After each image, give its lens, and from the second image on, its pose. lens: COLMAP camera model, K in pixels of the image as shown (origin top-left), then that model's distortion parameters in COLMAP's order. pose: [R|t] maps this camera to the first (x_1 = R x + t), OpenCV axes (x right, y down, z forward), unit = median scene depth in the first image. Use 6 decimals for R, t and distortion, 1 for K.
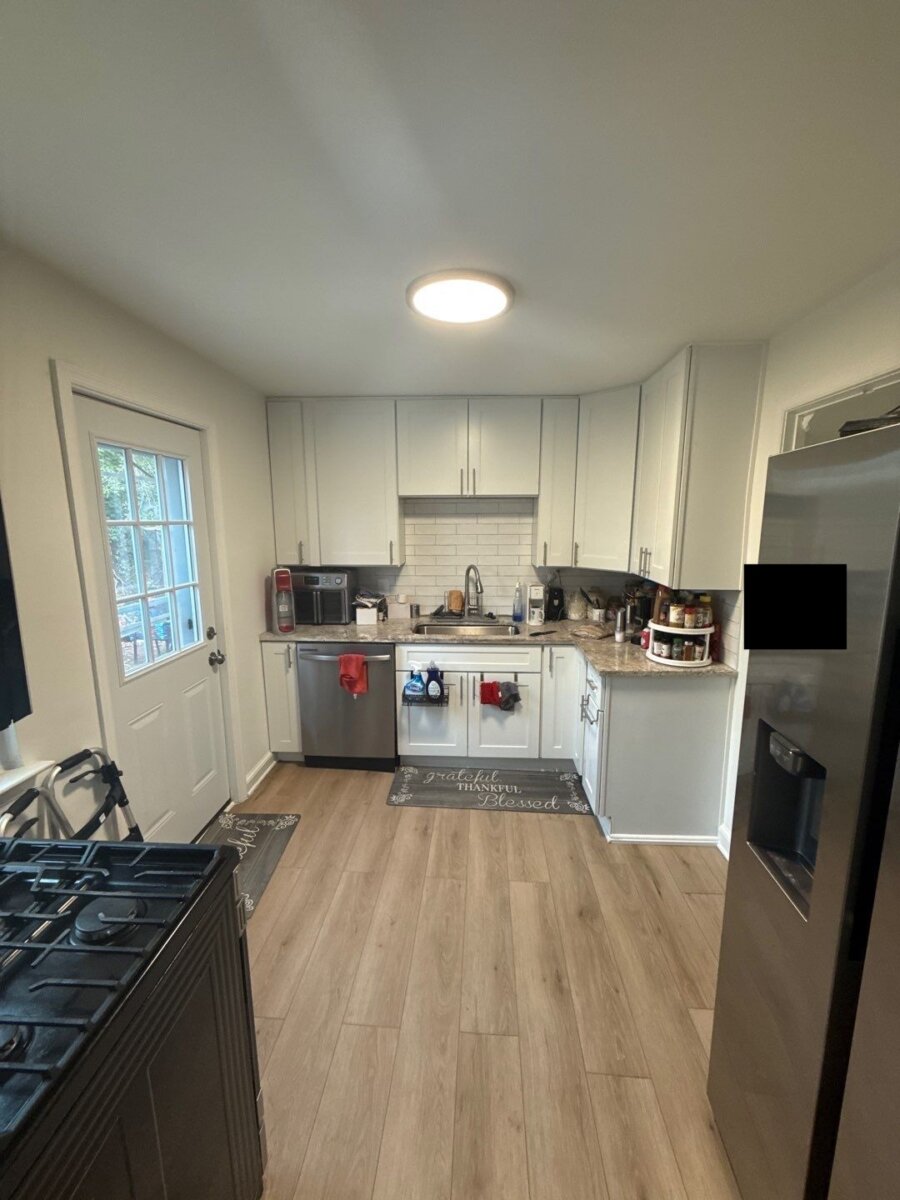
lens RADIAL K [[483.9, 0, 451.4], [0, 483.9, 600.9], [0, 0, 1]] dist [-0.001741, -0.000149]
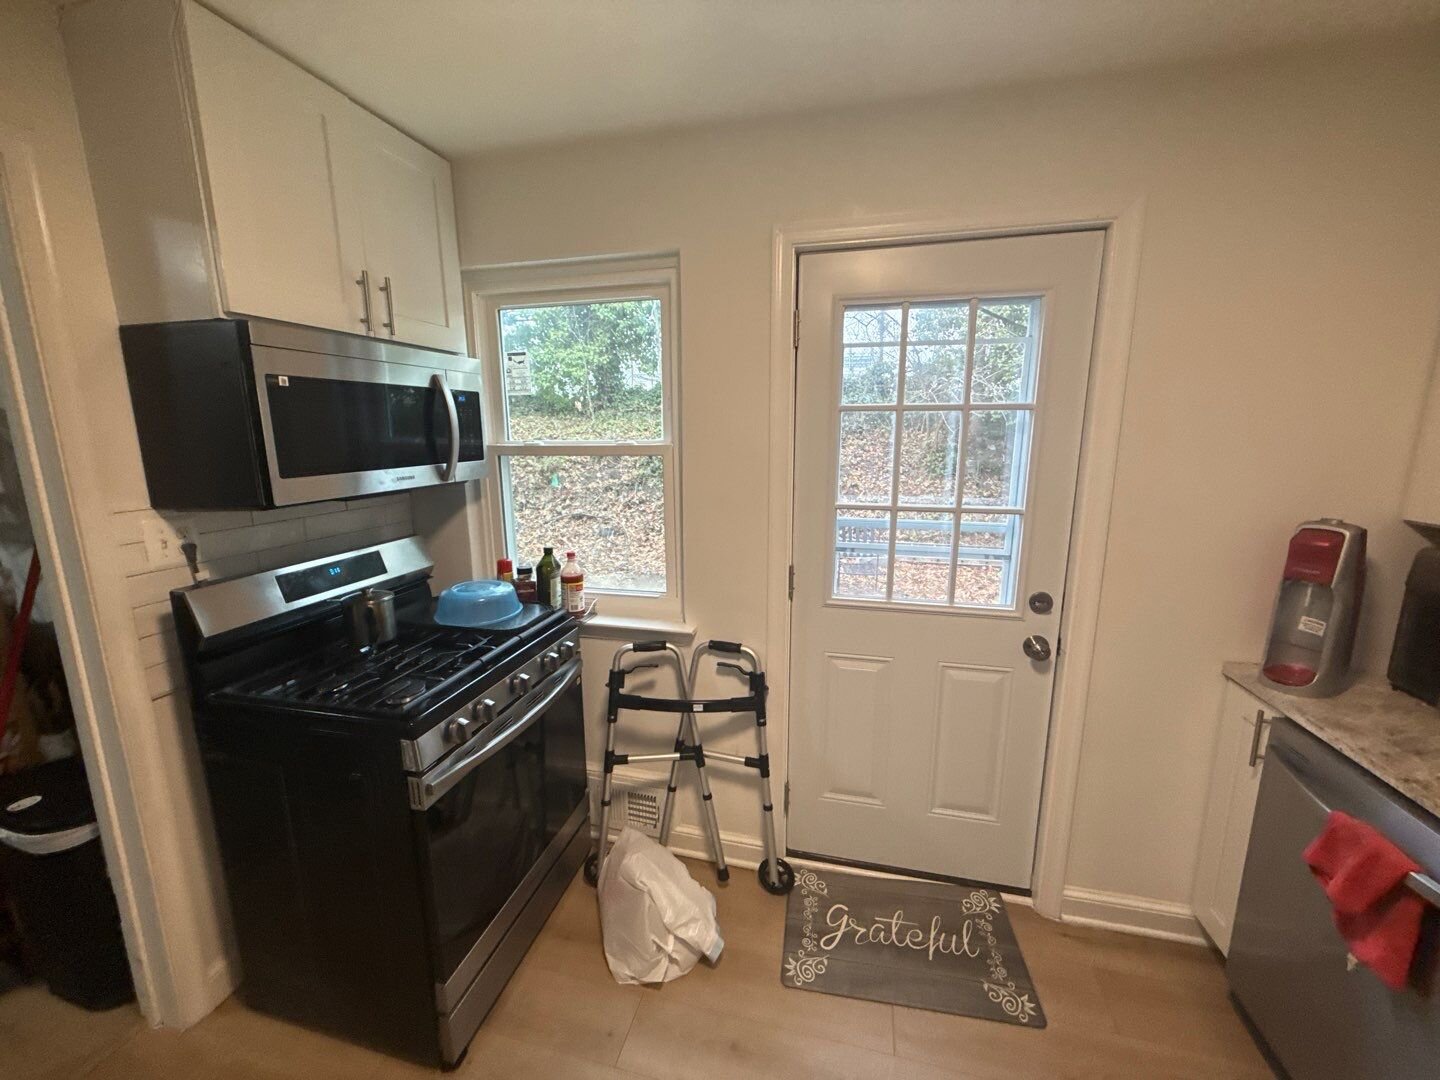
lens RADIAL K [[580.7, 0, 716.5], [0, 580.7, 537.6], [0, 0, 1]] dist [-0.001741, -0.000149]
pose [[-0.193547, 0.190854, -0.962348, 0.213993], [-0.159826, 0.961659, 0.222862, -0.096571], [0.967985, 0.196943, -0.155622, 0.710830]]
